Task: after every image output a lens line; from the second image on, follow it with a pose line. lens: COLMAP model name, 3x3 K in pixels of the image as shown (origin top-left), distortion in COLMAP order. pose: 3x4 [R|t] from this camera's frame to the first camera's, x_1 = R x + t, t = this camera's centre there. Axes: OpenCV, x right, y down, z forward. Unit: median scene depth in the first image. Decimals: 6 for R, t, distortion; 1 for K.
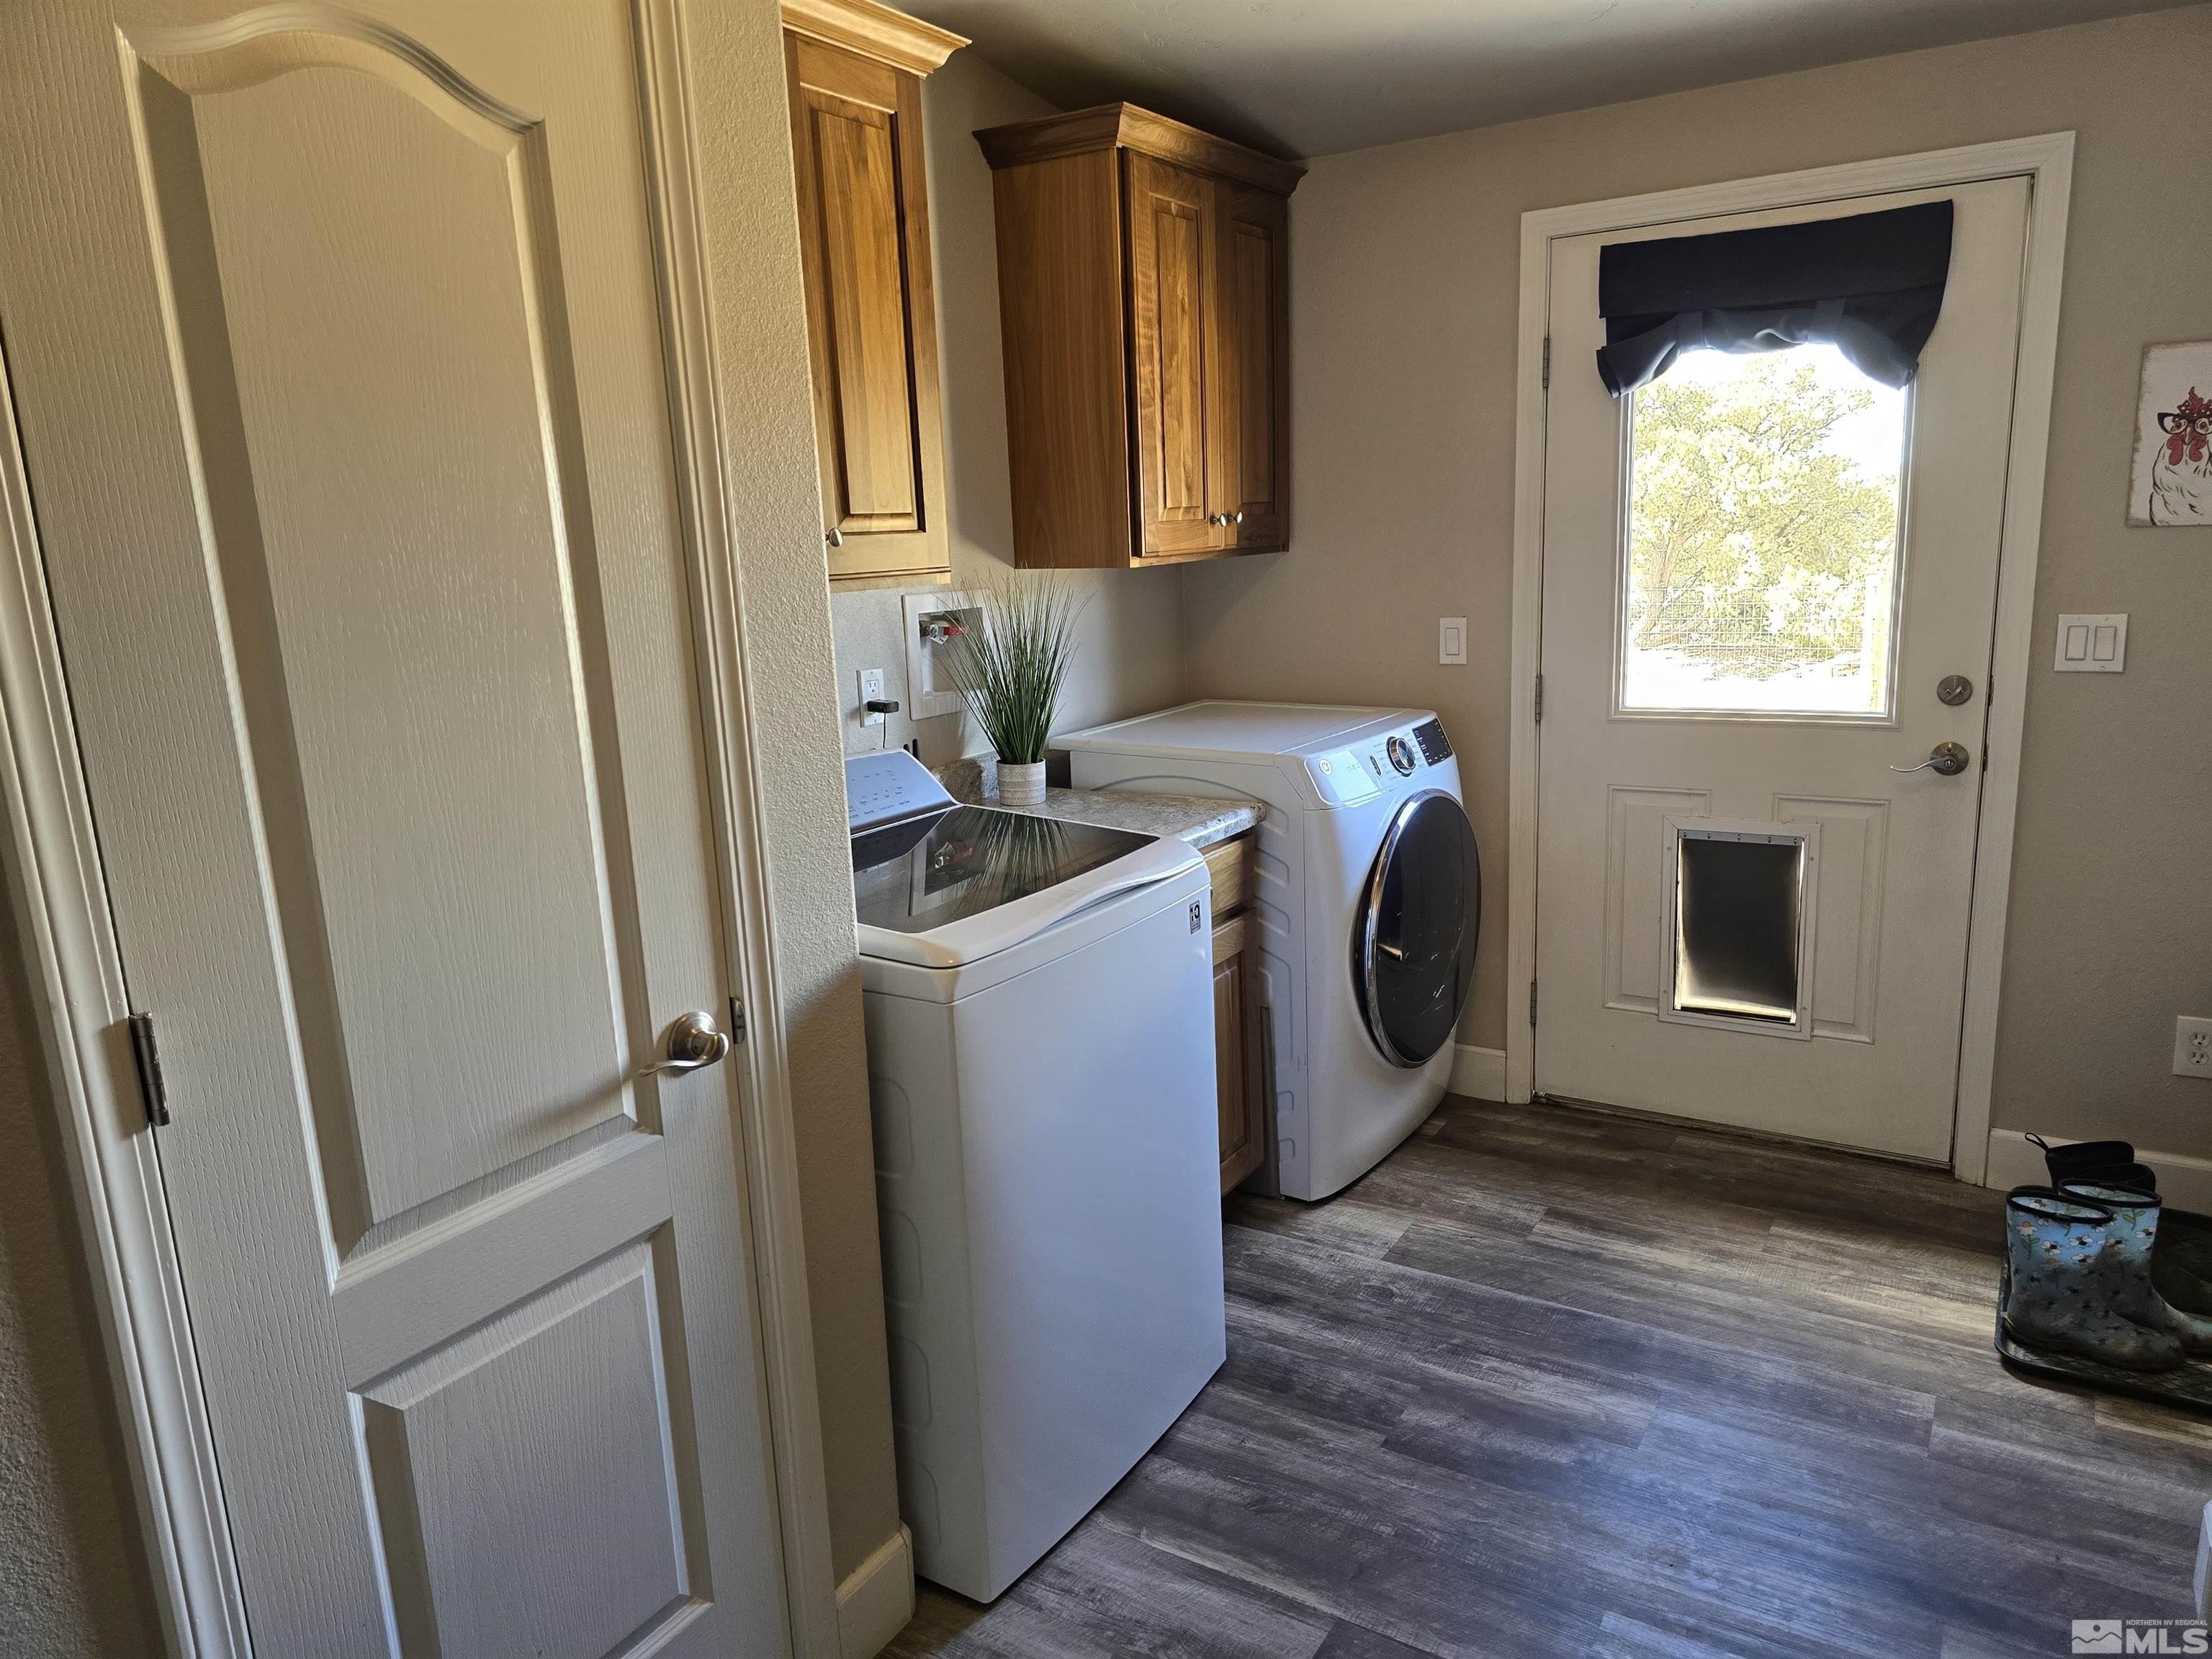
lens RADIAL K [[1479.4, 0, 1112.7], [0, 1479.4, 834.1], [0, 0, 1]] dist [0.063245, -0.065081]
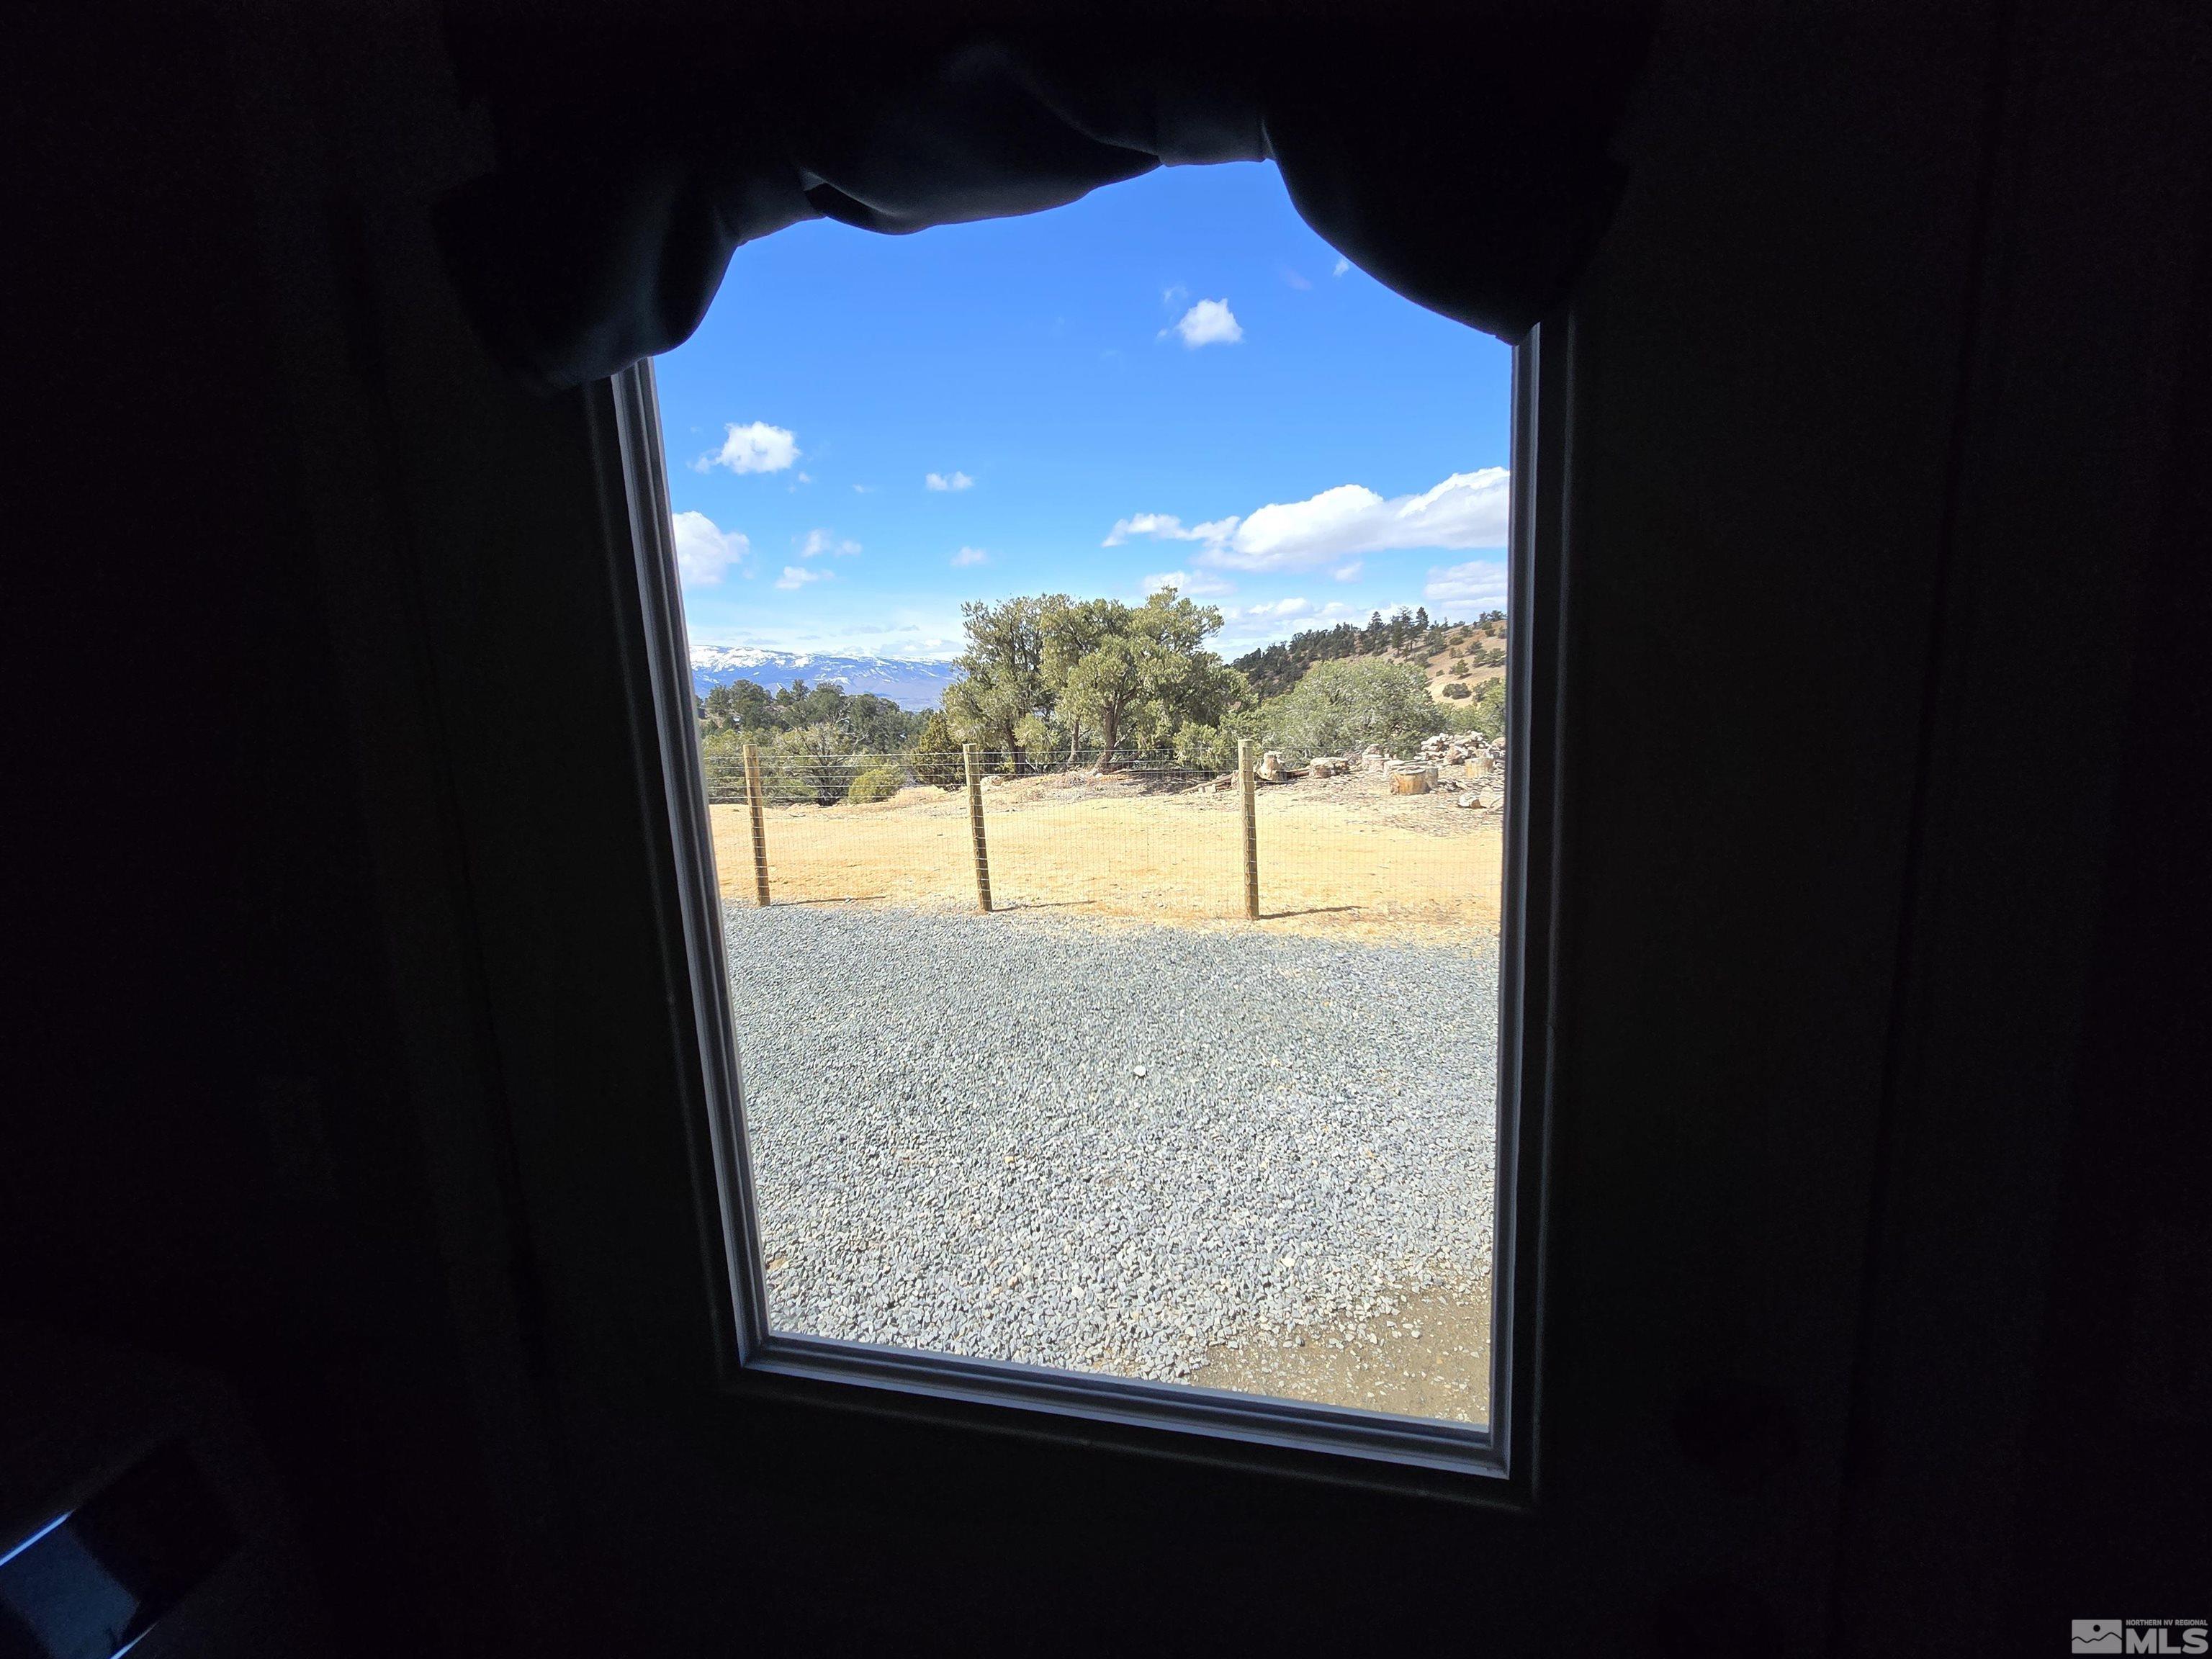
lens RADIAL K [[900.4, 0, 1106.0], [0, 900.4, 822.8], [0, 0, 1]] dist [-0.002590, 0.000501]
pose [[0.945664, -0.055462, 0.320381, 0.063514], [0.074879, 0.996008, -0.048597, -0.033074], [-0.316407, 0.069946, 0.946041, 0.137031]]
